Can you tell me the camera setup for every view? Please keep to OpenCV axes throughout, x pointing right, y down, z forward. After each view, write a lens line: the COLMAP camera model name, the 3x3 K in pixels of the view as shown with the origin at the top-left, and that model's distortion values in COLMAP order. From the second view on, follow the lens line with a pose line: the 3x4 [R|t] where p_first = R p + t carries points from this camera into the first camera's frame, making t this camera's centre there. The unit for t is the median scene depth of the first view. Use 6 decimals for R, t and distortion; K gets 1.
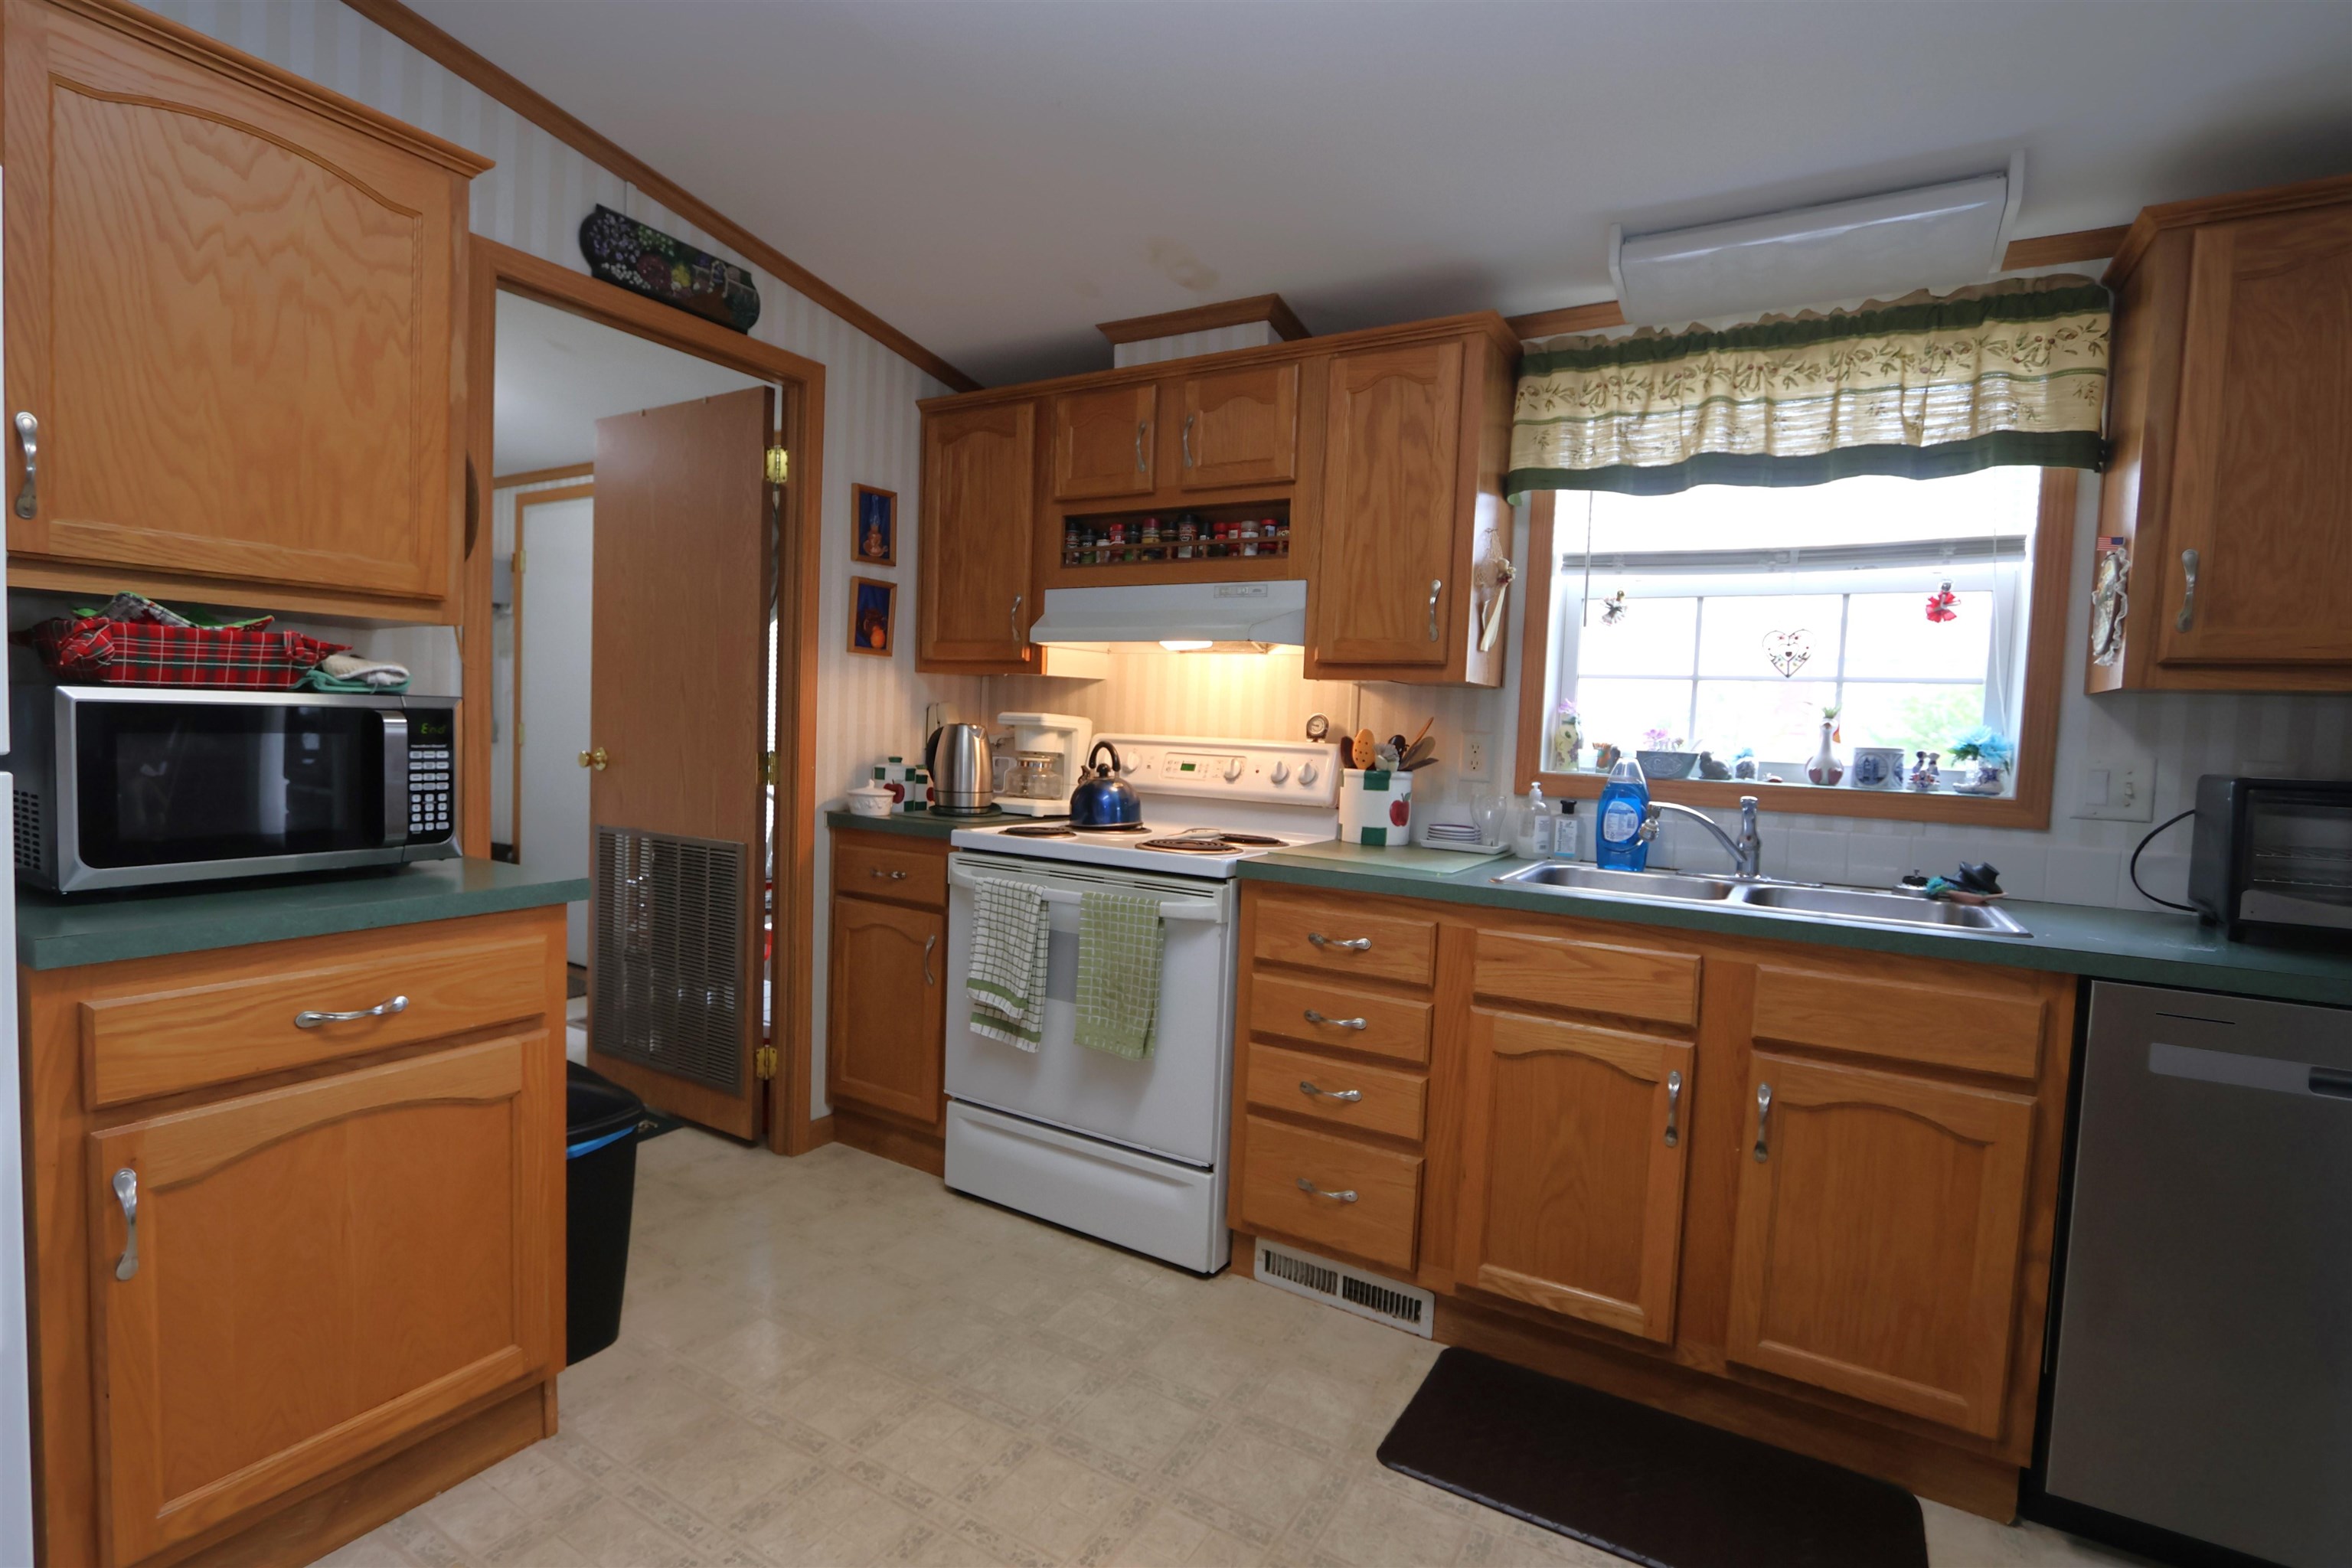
lens RADIAL K [[1098.2, 0, 1136.1], [0, 1098.2, 776.1], [0, 0, 1]] dist [-0.022549, 0.009060]
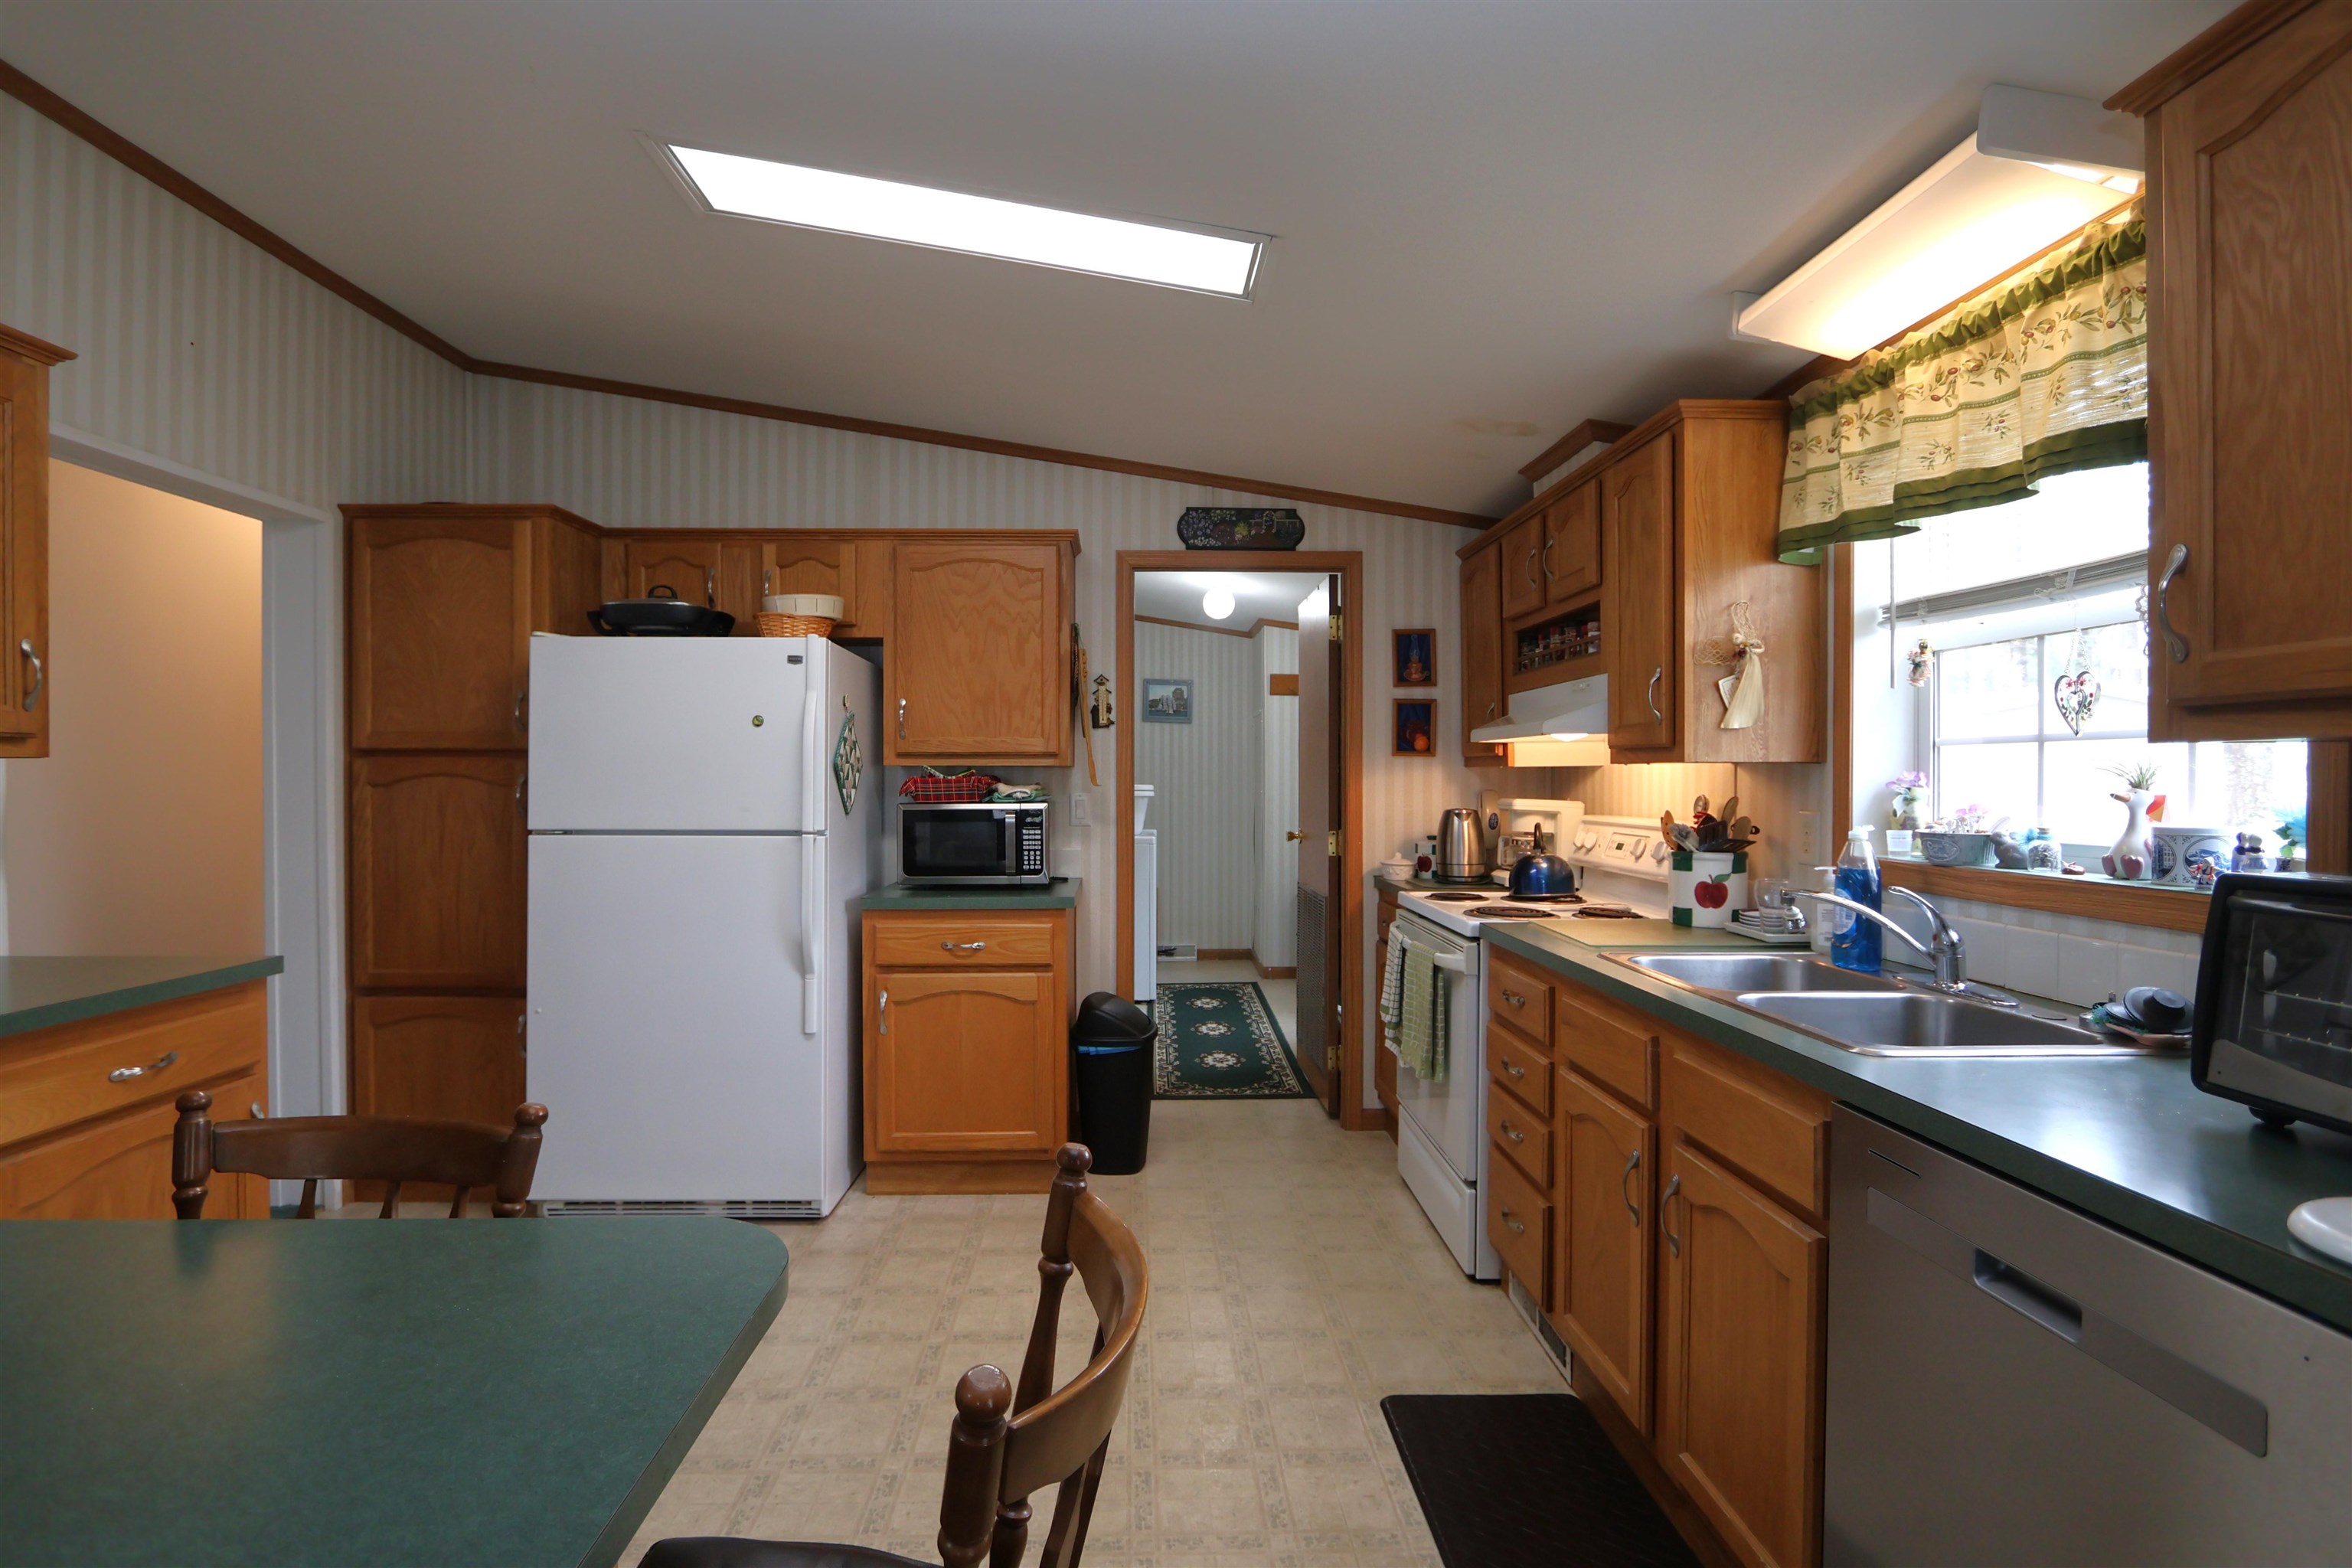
lens RADIAL K [[1110.1, 0, 1156.7], [0, 1110.1, 779.7], [0, 0, 1]] dist [-0.010776, 0.000689]
pose [[0.540109, -0.036748, -0.840792, 0.845367], [-0.021667, 0.998108, -0.057541, -0.001467], [0.841316, 0.049296, 0.538291, 0.047745]]
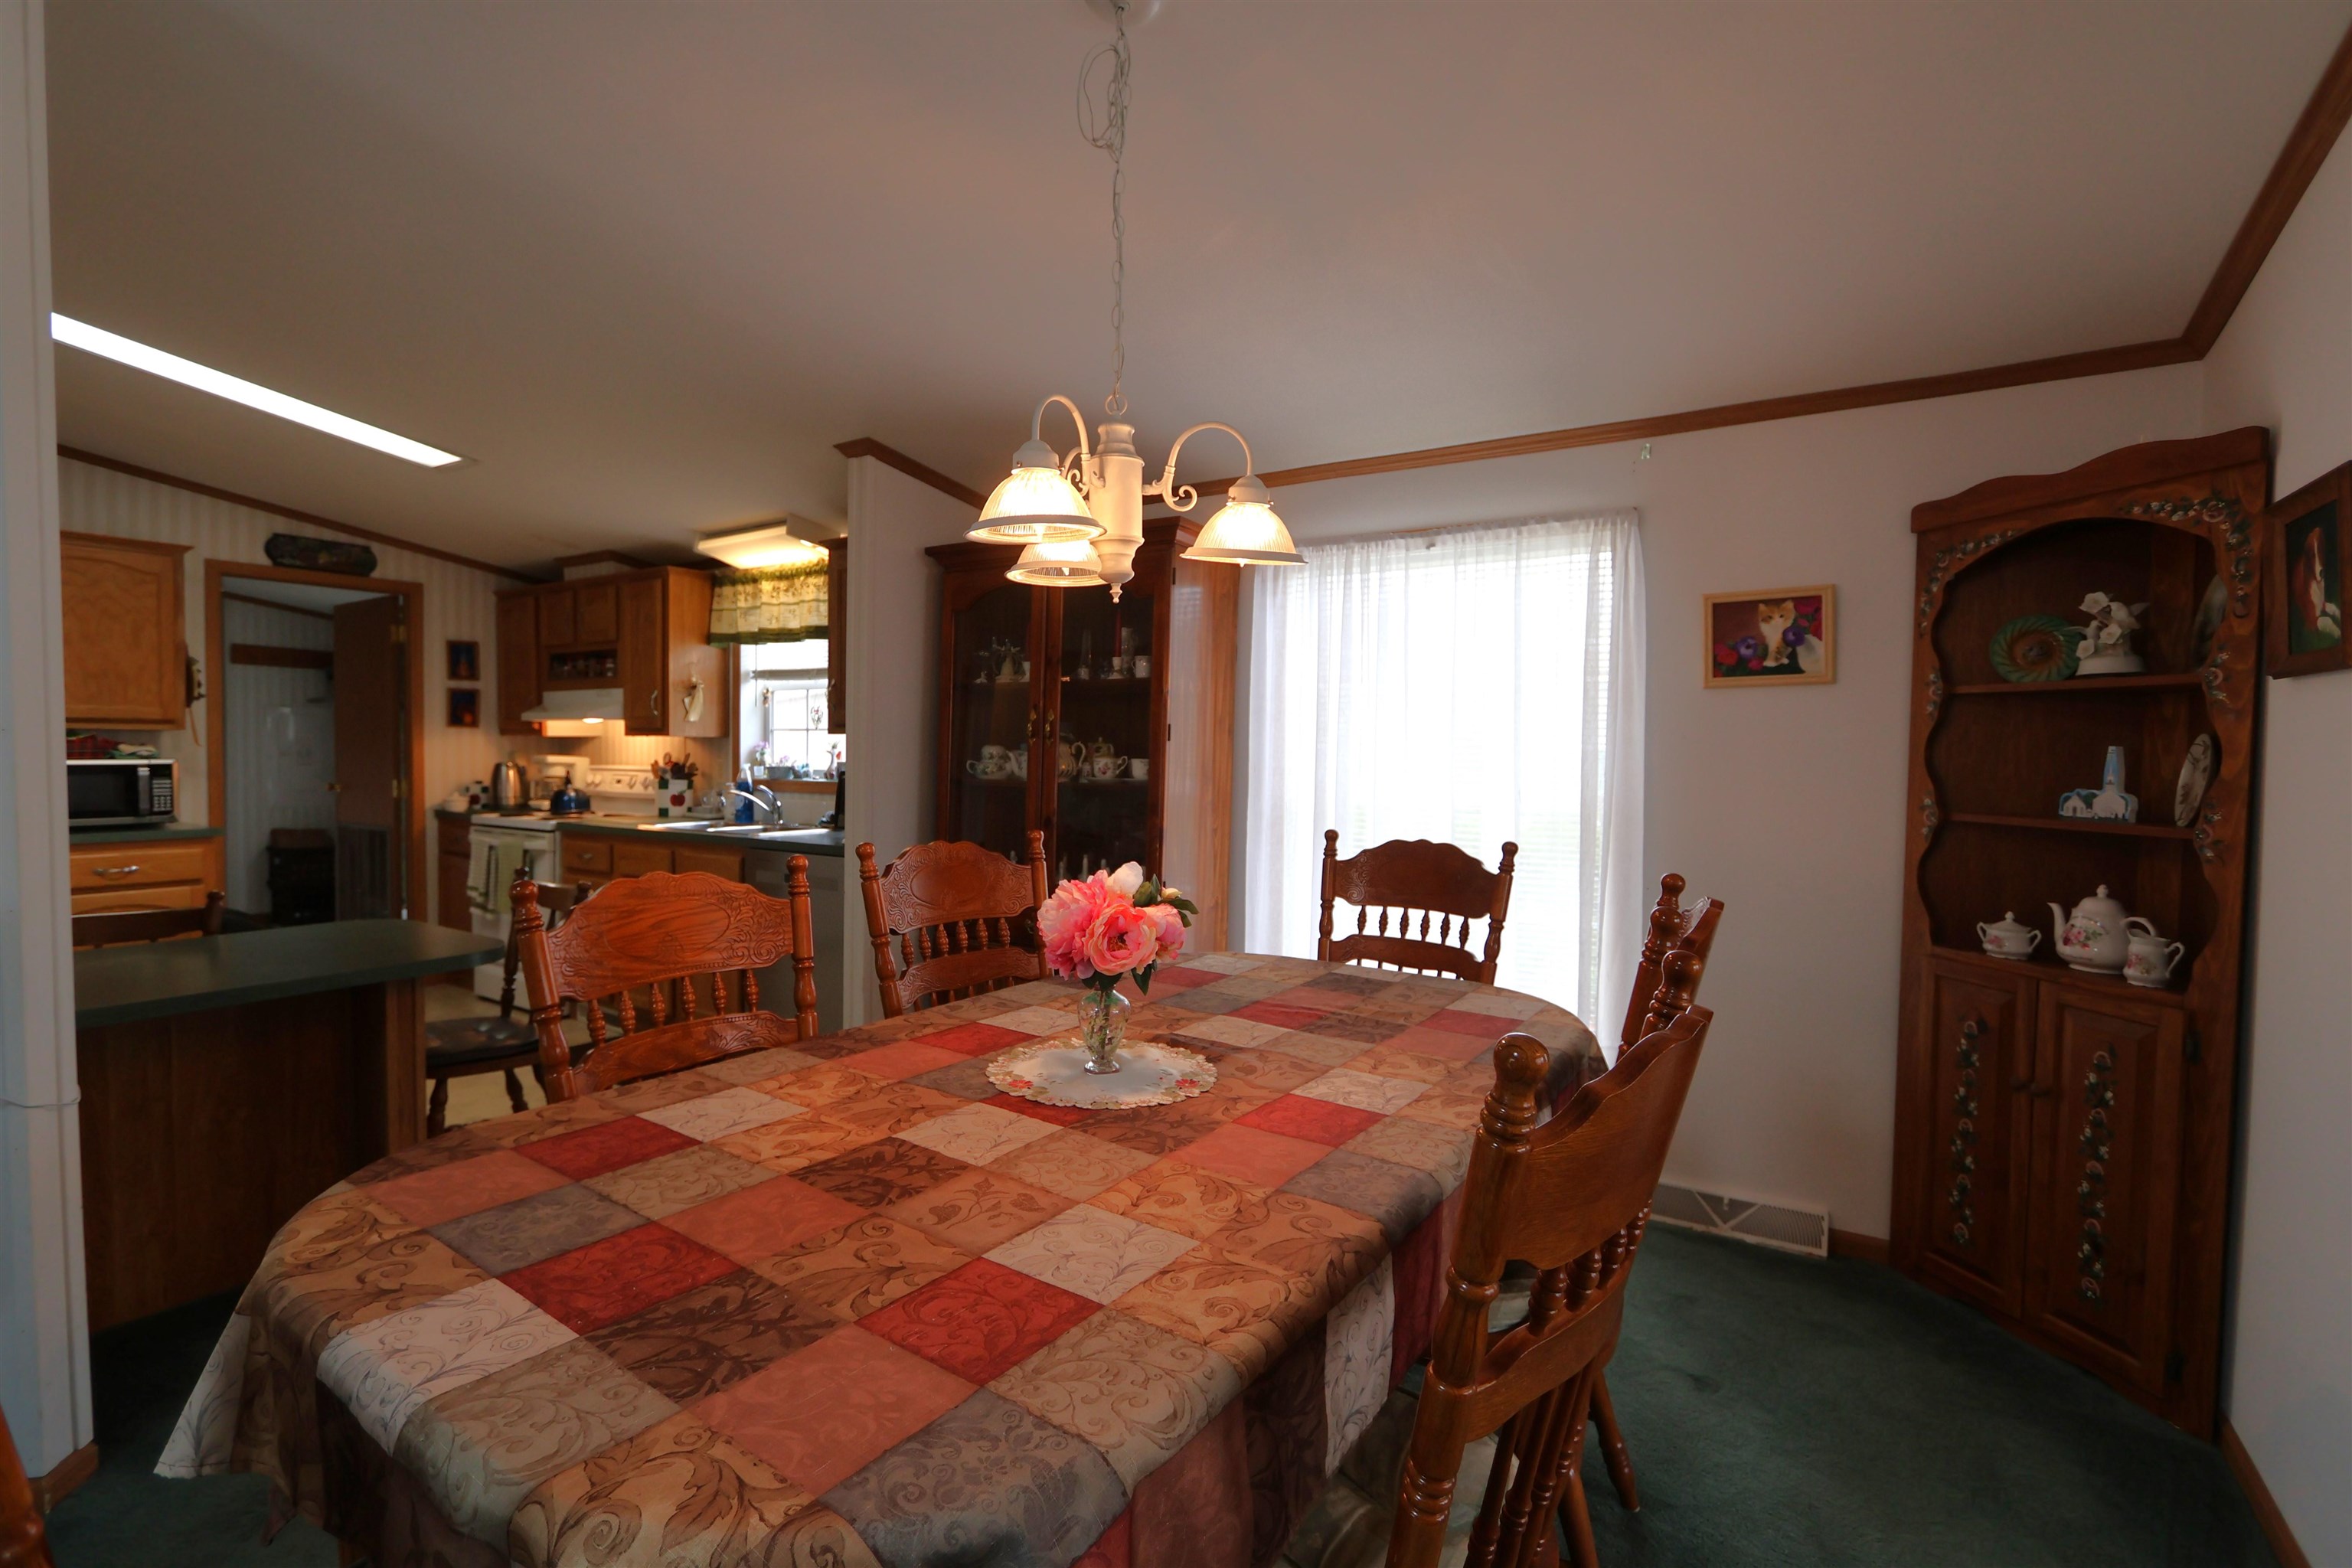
lens RADIAL K [[1110.1, 0, 1156.7], [0, 1110.1, 779.7], [0, 0, 1]] dist [-0.010776, 0.000689]
pose [[0.998526, -0.028453, -0.046214, 1.276057], [0.027371, 0.999340, -0.023874, 0.071777], [0.046863, 0.022574, 0.998646, -1.049538]]
